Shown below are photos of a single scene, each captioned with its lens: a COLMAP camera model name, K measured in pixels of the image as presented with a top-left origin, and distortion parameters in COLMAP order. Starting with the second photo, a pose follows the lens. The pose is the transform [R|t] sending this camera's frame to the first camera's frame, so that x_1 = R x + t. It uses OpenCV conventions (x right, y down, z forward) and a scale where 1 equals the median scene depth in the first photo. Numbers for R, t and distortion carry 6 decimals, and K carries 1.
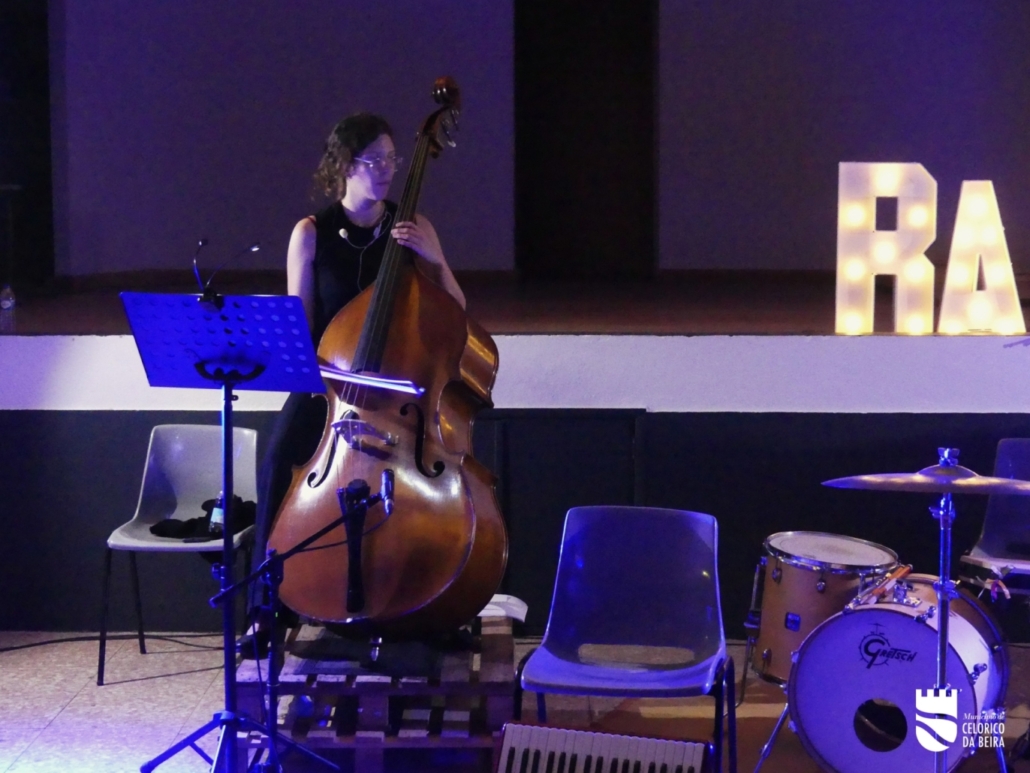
lens RADIAL K [[1915.0, 0, 555.5], [0, 1915.0, 389.5], [0, 0, 1]] dist [-0.012243, 0.000000]
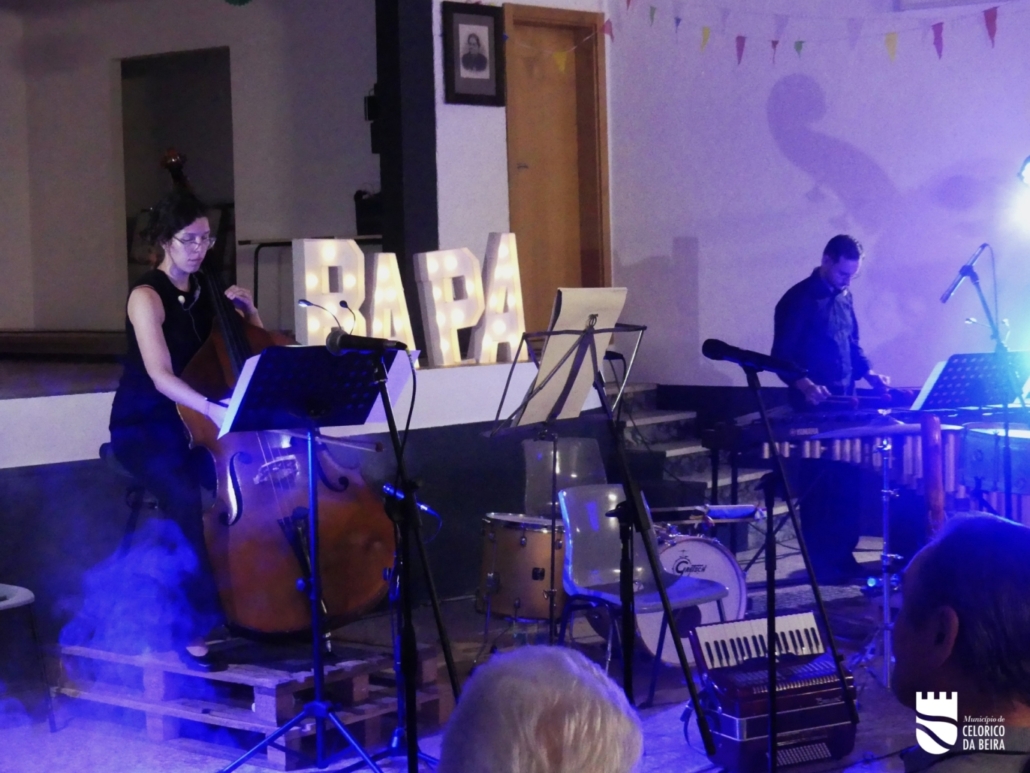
lens RADIAL K [[1900.5, 0, 520.1], [0, 1900.5, 397.5], [0, 0, 1]] dist [-0.064957, 0.000000]
pose [[0.637819, -0.058750, 0.767942, -0.897832], [0.088757, 0.996050, 0.002483, -0.008053], [-0.765055, 0.066577, 0.640514, 0.135459]]
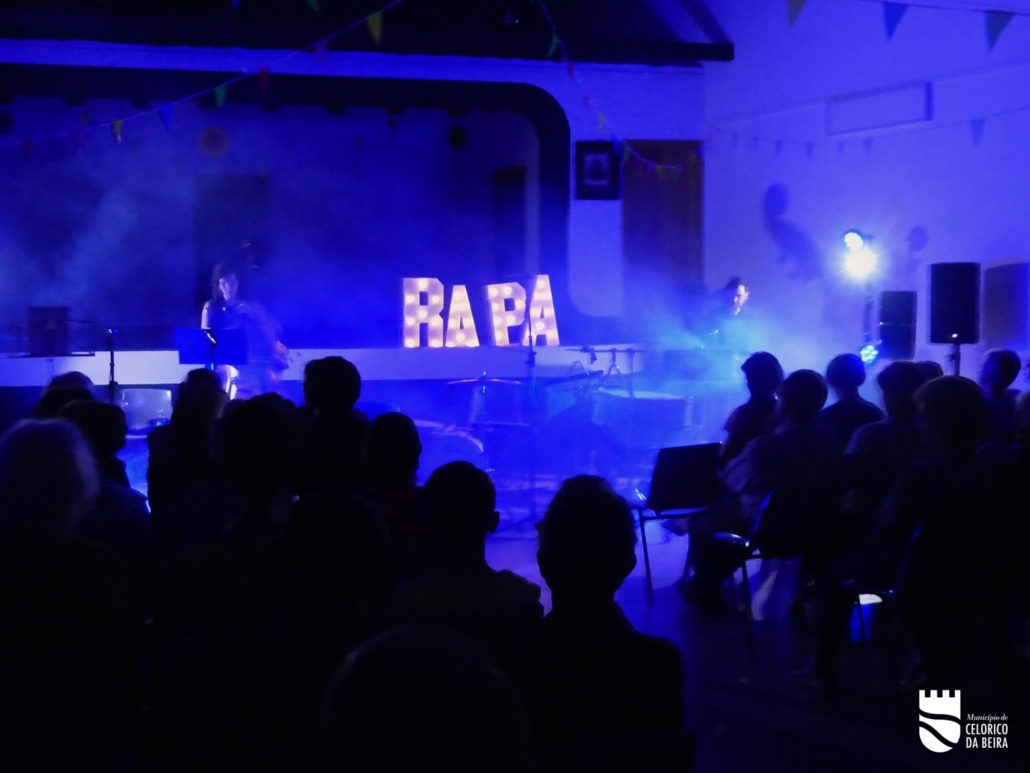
lens RADIAL K [[1341.4, 0, 512.6], [0, 1341.4, 386.7], [0, 0, 1]] dist [-0.005588, 0.000000]
pose [[0.947395, -0.019910, 0.319445, -0.339264], [0.027100, 0.999469, -0.018078, 0.069406], [-0.318916, 0.025783, 0.947432, -0.831332]]
